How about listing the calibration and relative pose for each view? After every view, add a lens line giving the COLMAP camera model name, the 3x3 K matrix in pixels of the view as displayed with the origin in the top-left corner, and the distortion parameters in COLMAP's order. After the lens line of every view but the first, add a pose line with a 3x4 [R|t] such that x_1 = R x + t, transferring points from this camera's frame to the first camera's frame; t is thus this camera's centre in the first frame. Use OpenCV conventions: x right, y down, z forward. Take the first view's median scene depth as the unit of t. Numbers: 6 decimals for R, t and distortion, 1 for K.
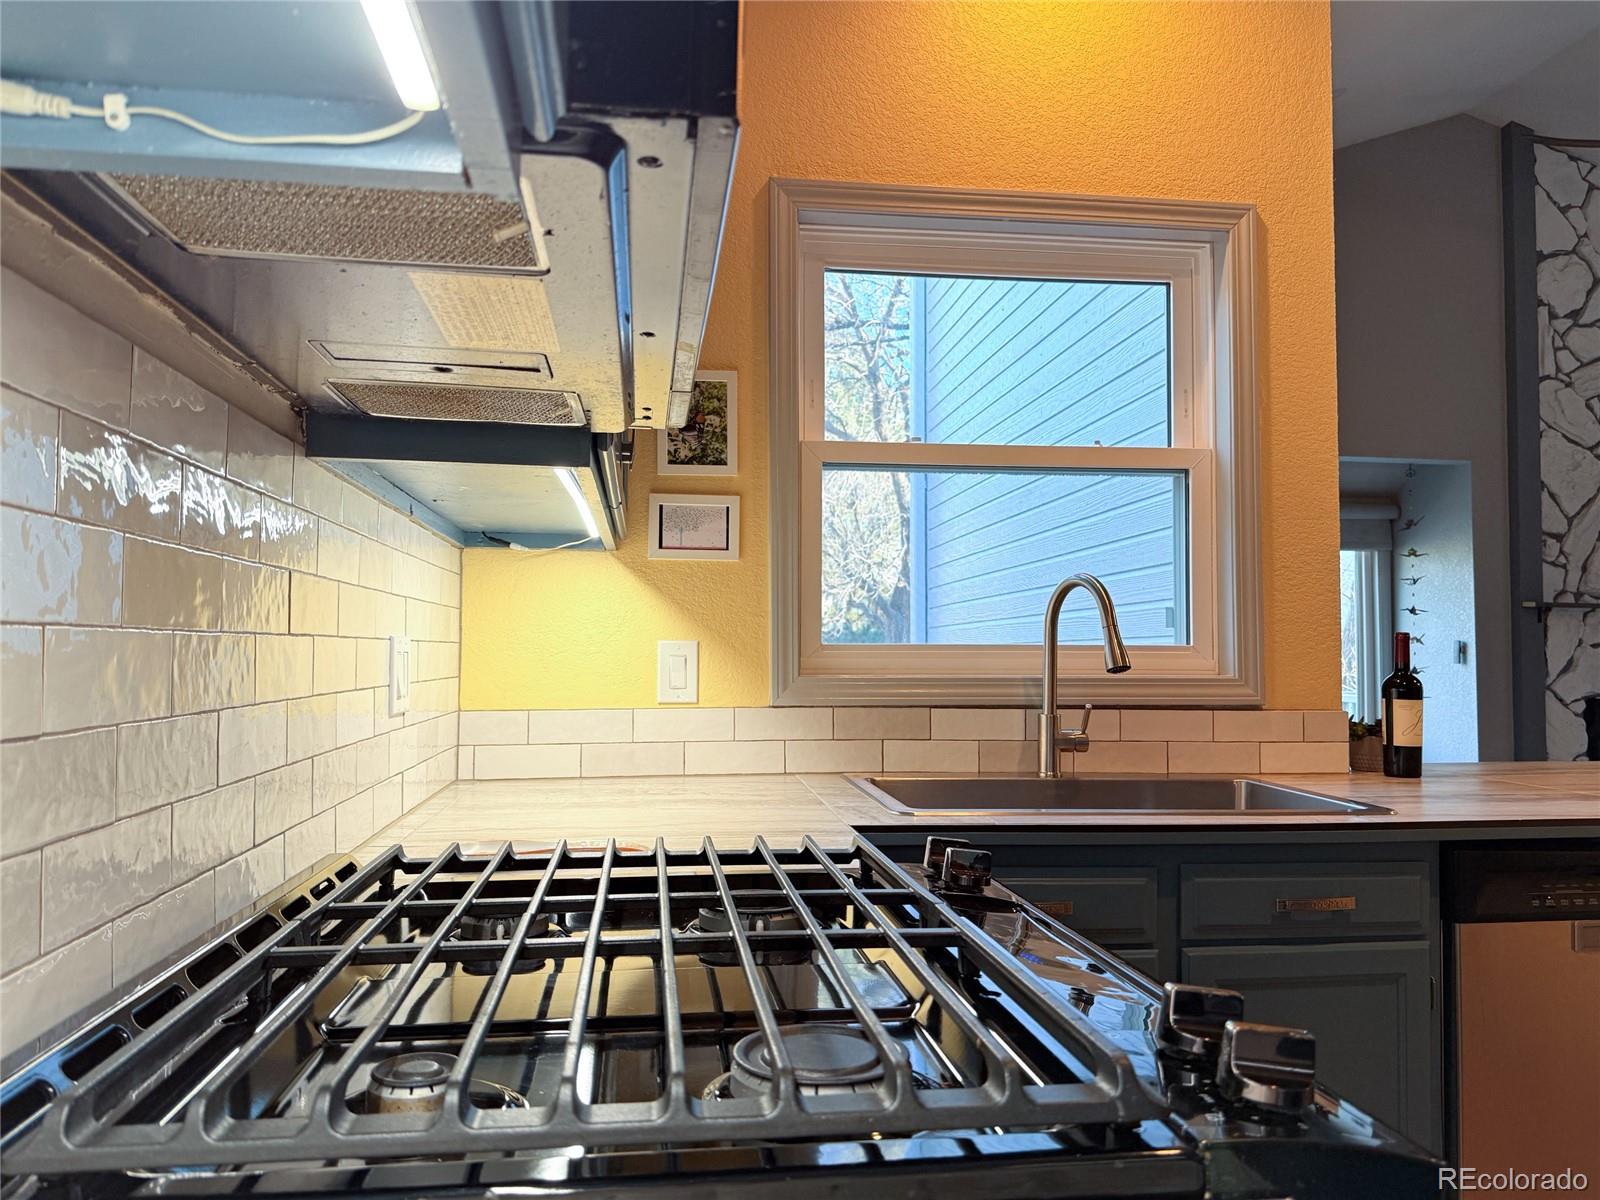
lens RADIAL K [[1187.1, 0, 799.6], [0, 1187.1, 610.7], [0, 0, 1]] dist [-0.002767, -0.013357]
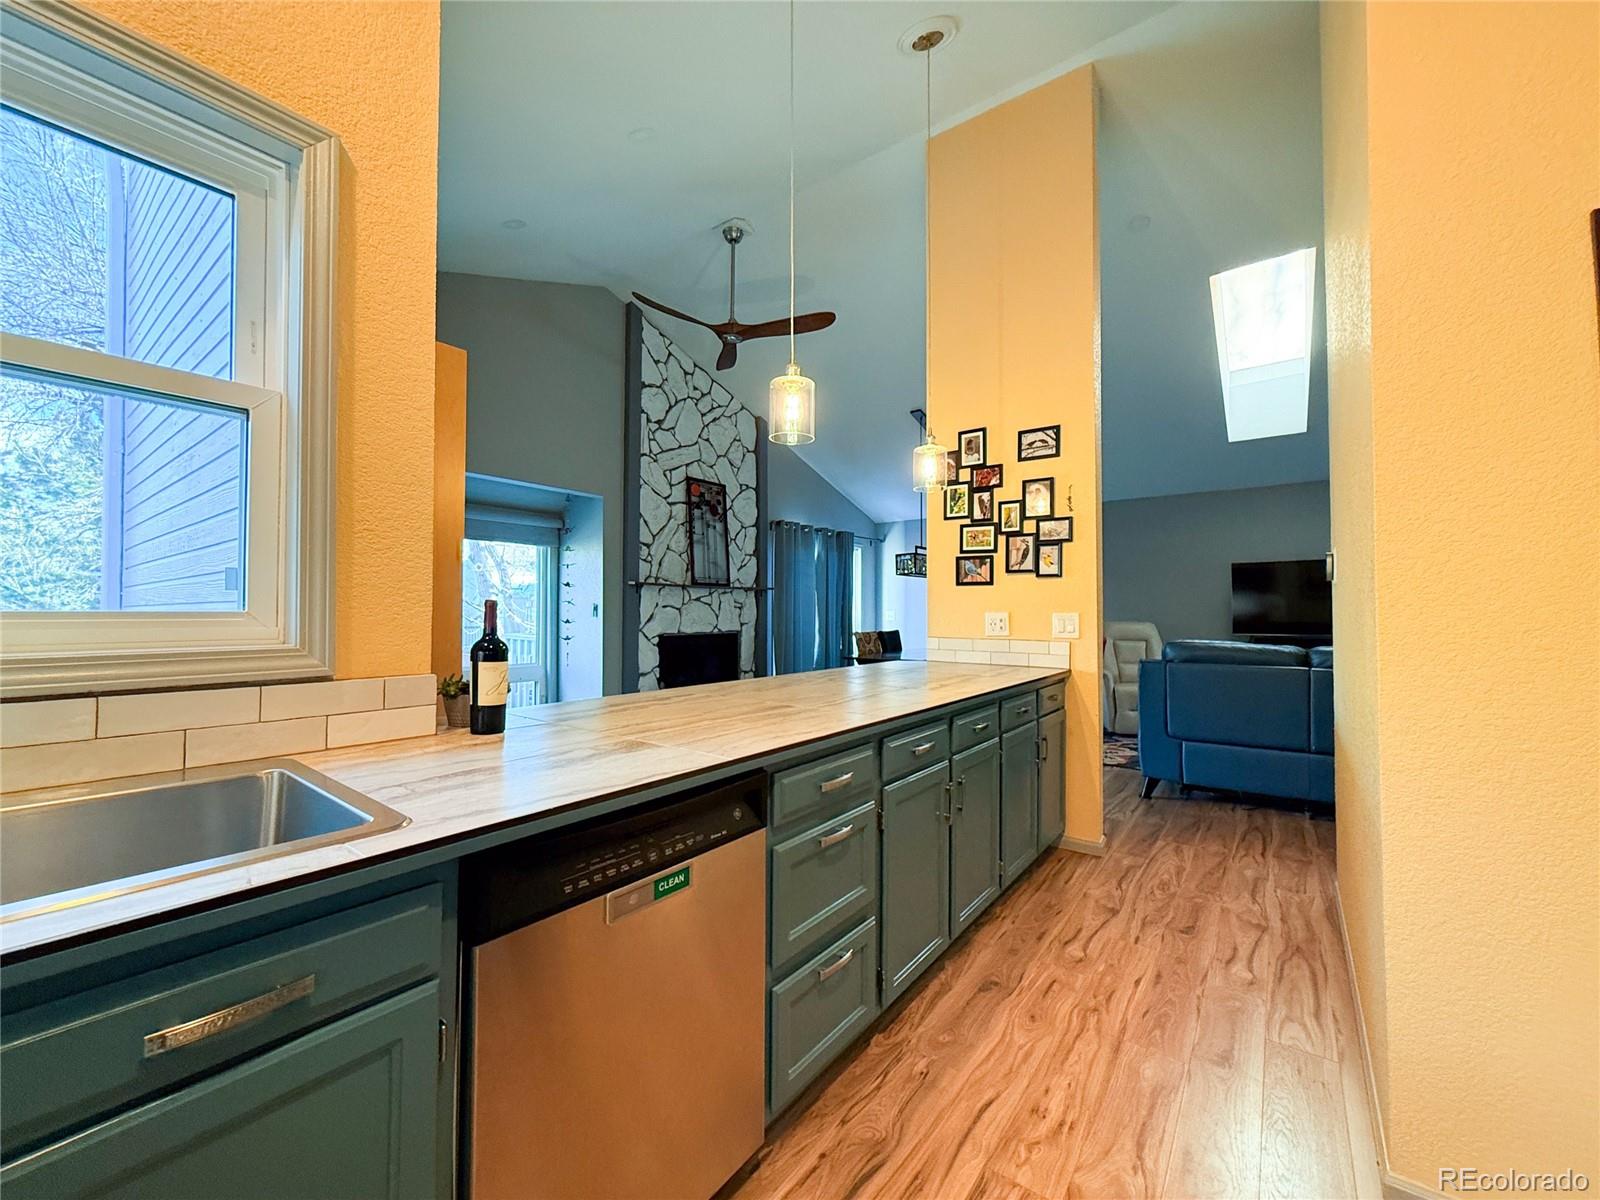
lens RADIAL K [[641.1, 0, 800.1], [0, 641.1, 603.6], [0, 0, 1]] dist [0.000650, 0.000049]
pose [[0.702765, 0.008638, 0.711369, 0.117805], [-0.029781, 0.999407, 0.017286, 0.001491], [-0.710798, -0.033334, 0.702606, 0.157437]]
